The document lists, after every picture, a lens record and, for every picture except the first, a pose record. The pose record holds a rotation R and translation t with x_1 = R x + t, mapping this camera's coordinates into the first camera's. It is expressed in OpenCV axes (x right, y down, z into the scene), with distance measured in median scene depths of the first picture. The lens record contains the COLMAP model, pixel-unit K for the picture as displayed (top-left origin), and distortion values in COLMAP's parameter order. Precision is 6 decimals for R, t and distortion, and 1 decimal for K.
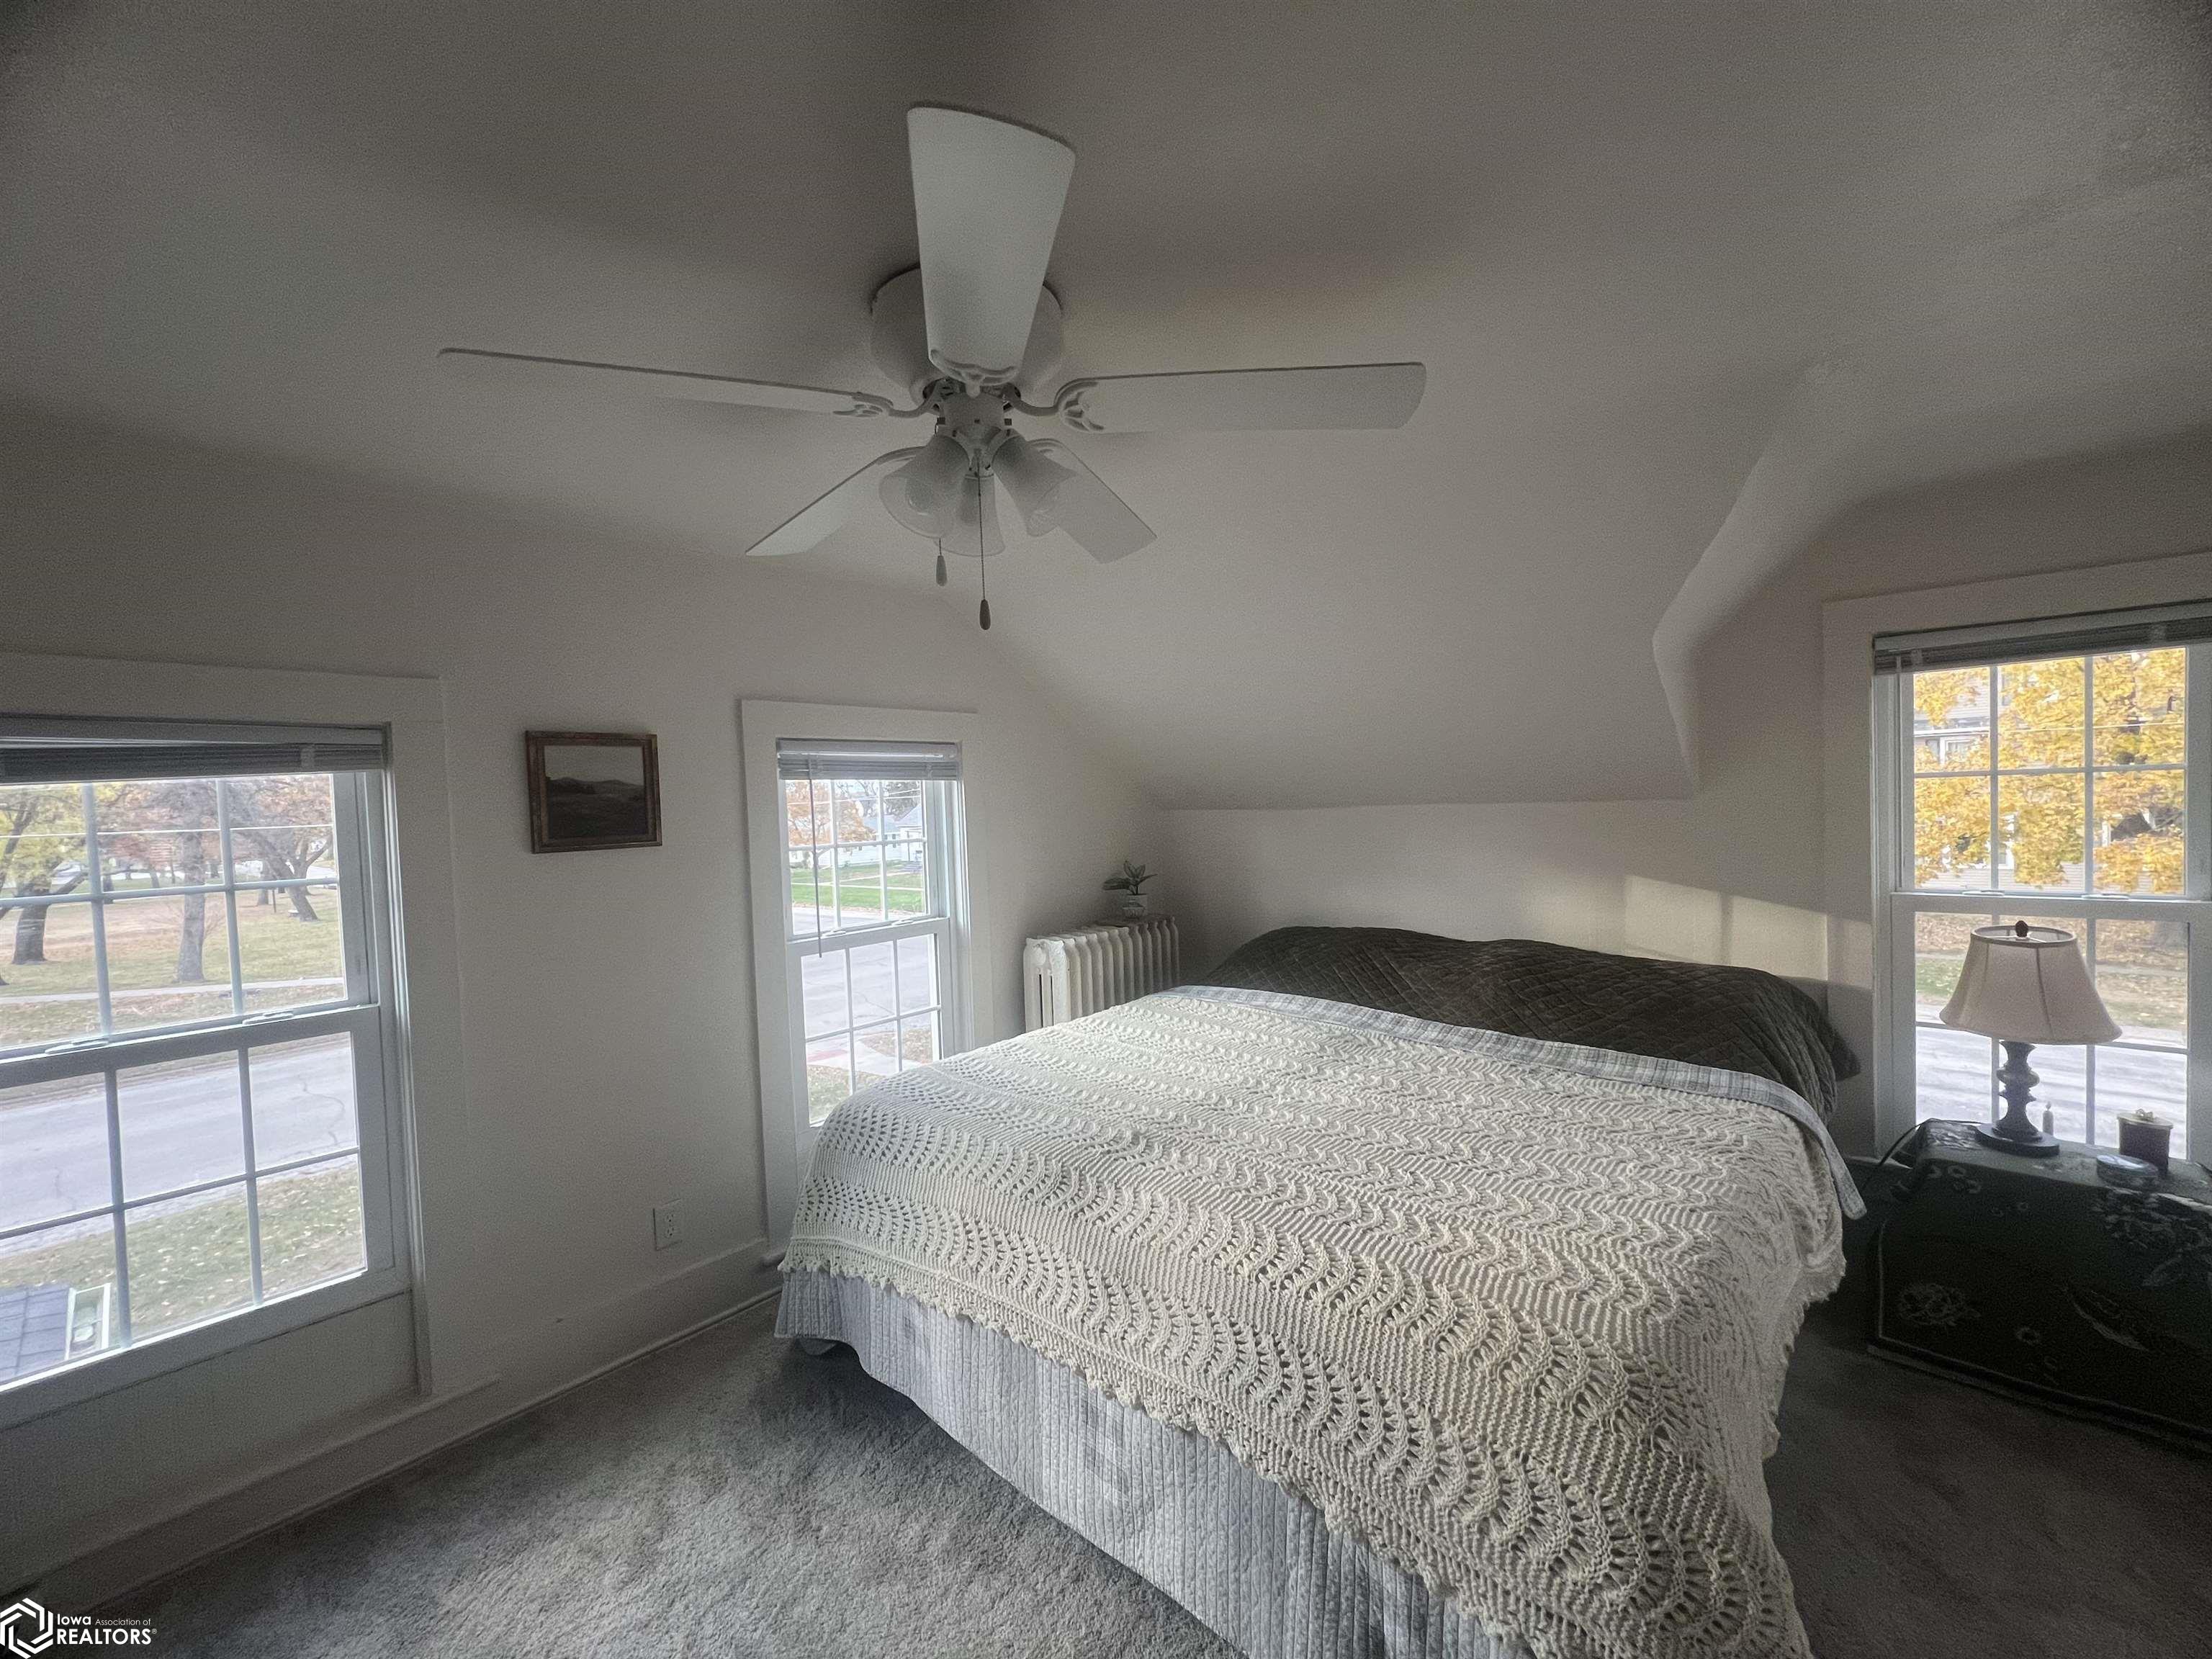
lens RADIAL K [[890.3, 0, 1113.8], [0, 890.3, 831.4], [0, 0, 1]] dist [-0.003438, 0.001511]
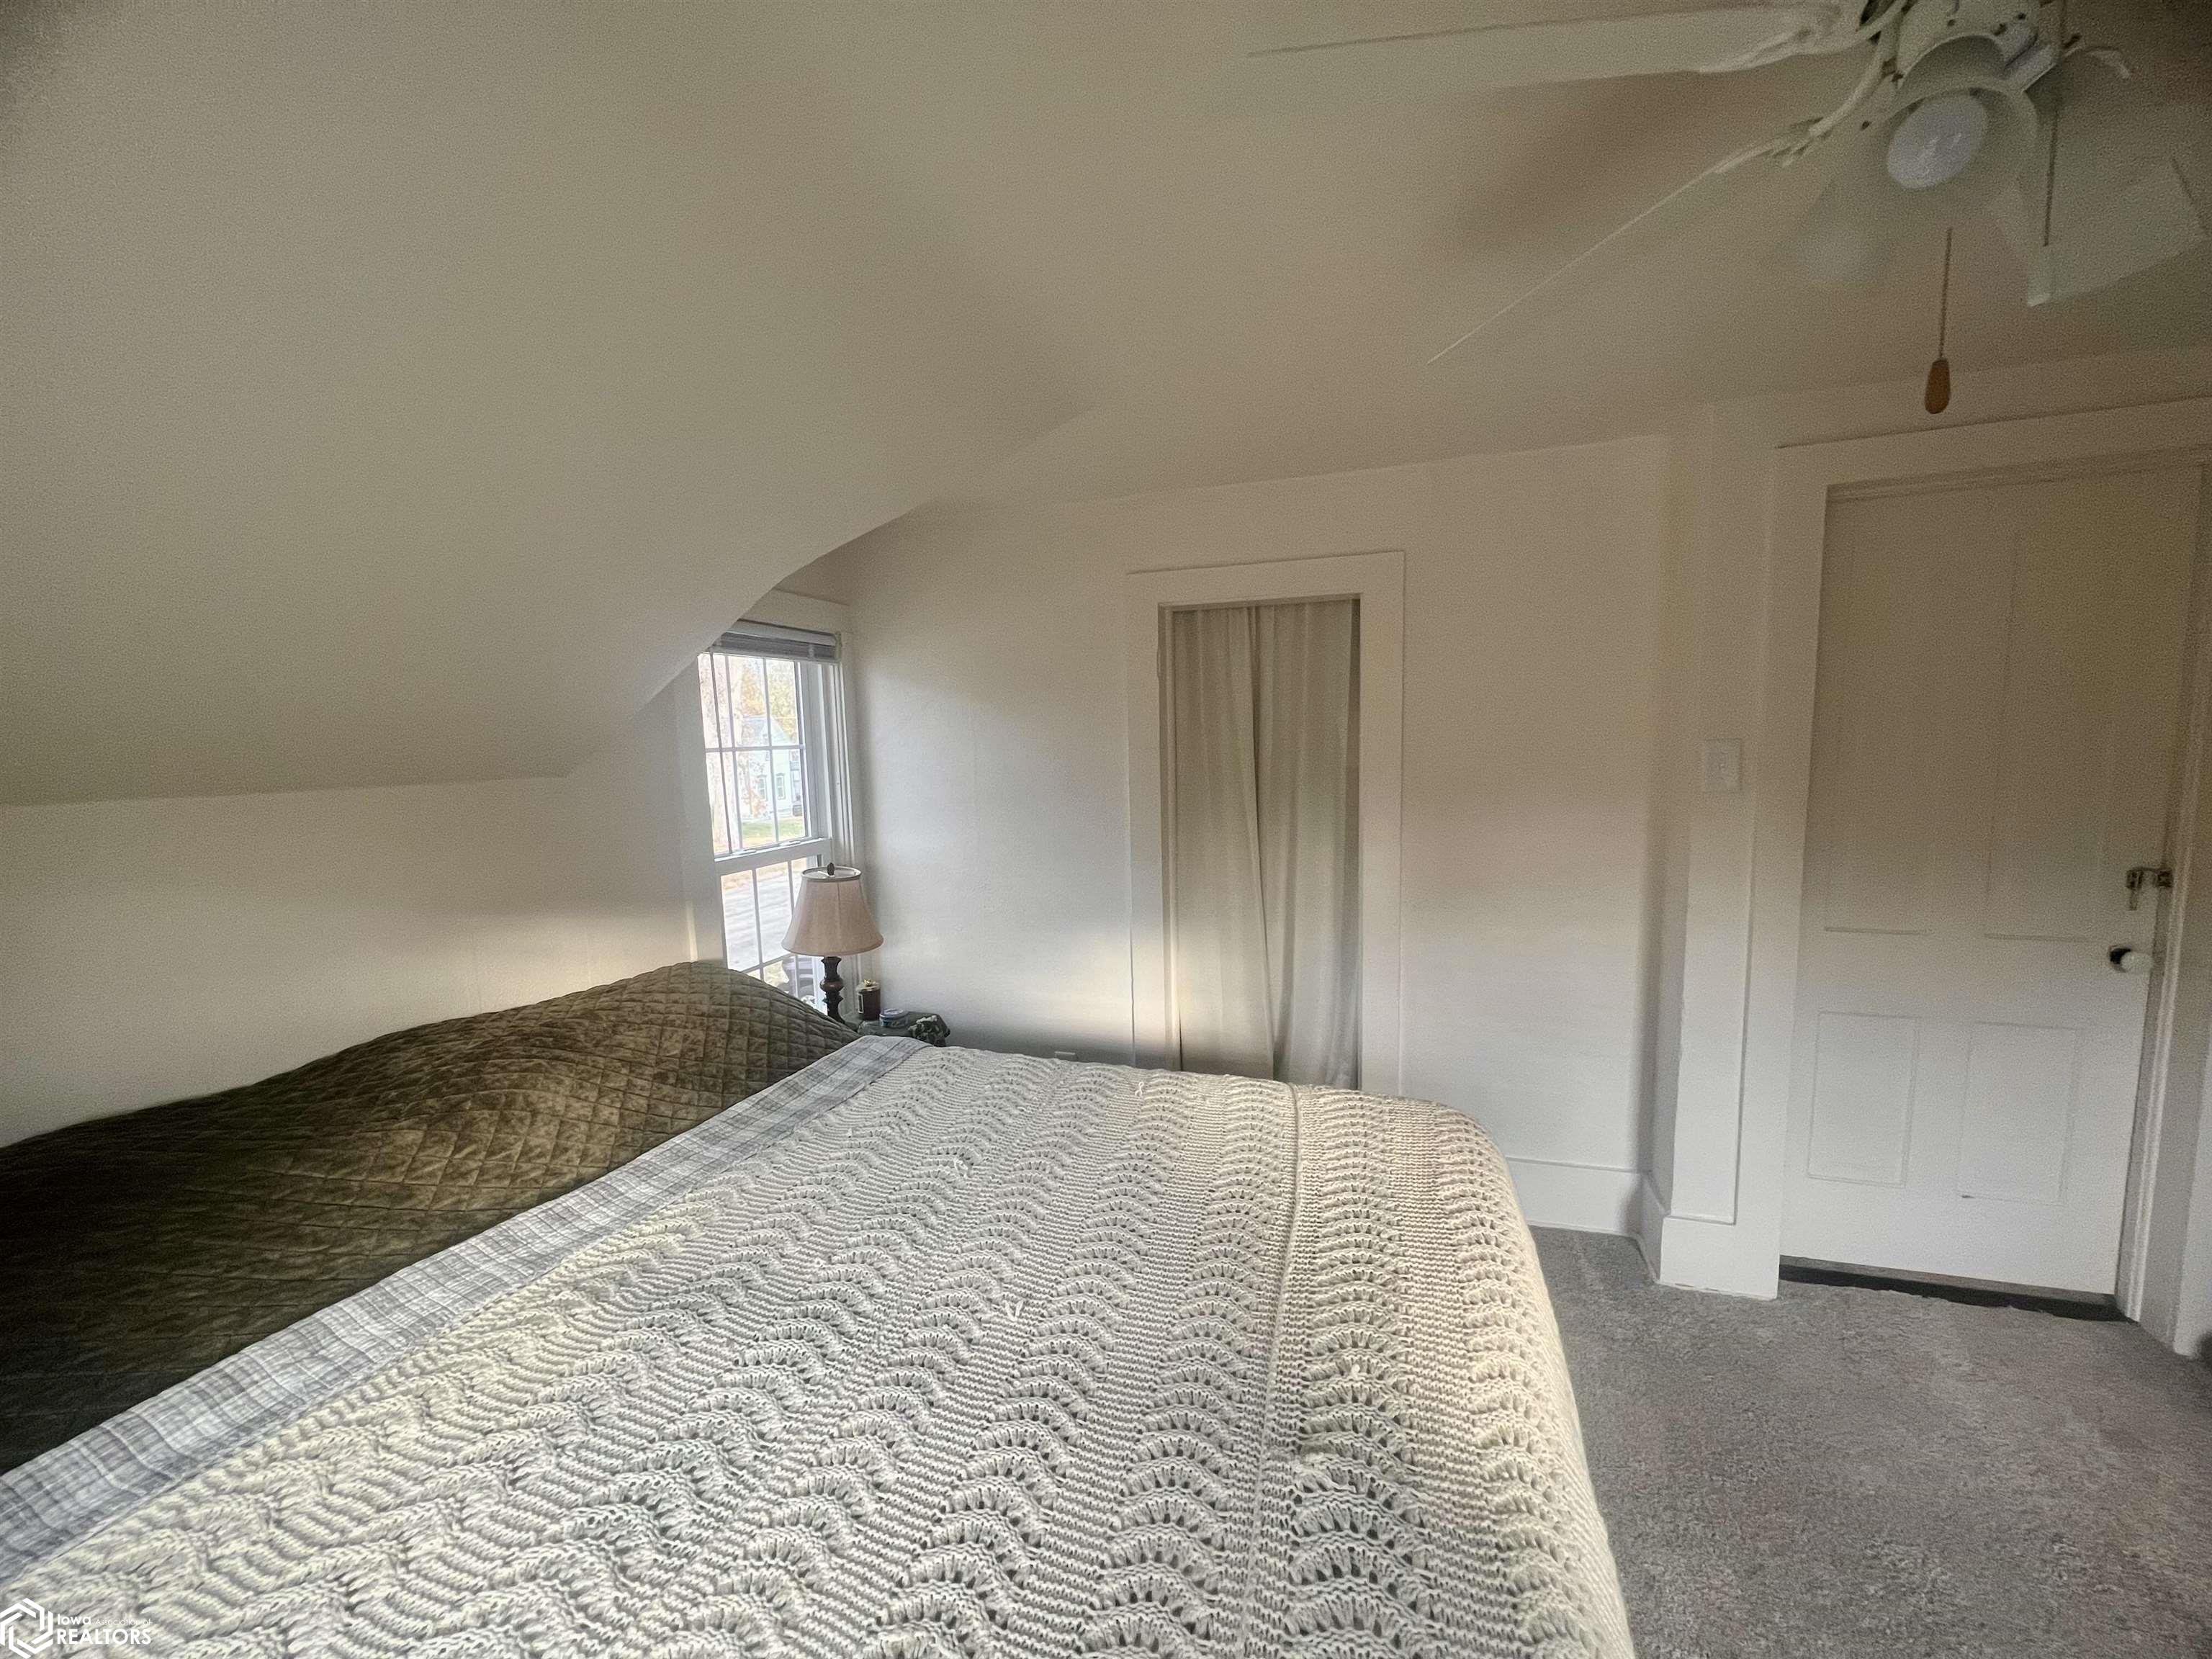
lens RADIAL K [[884.3, 0, 1107.2], [0, 884.3, 834.1], [0, 0, 1]] dist [0.000411, 0.000017]
pose [[-0.393002, -0.054856, 0.917900, -0.297520], [0.074980, 0.992983, 0.091446, -0.025776], [-0.916475, 0.104762, -0.386132, 1.094546]]
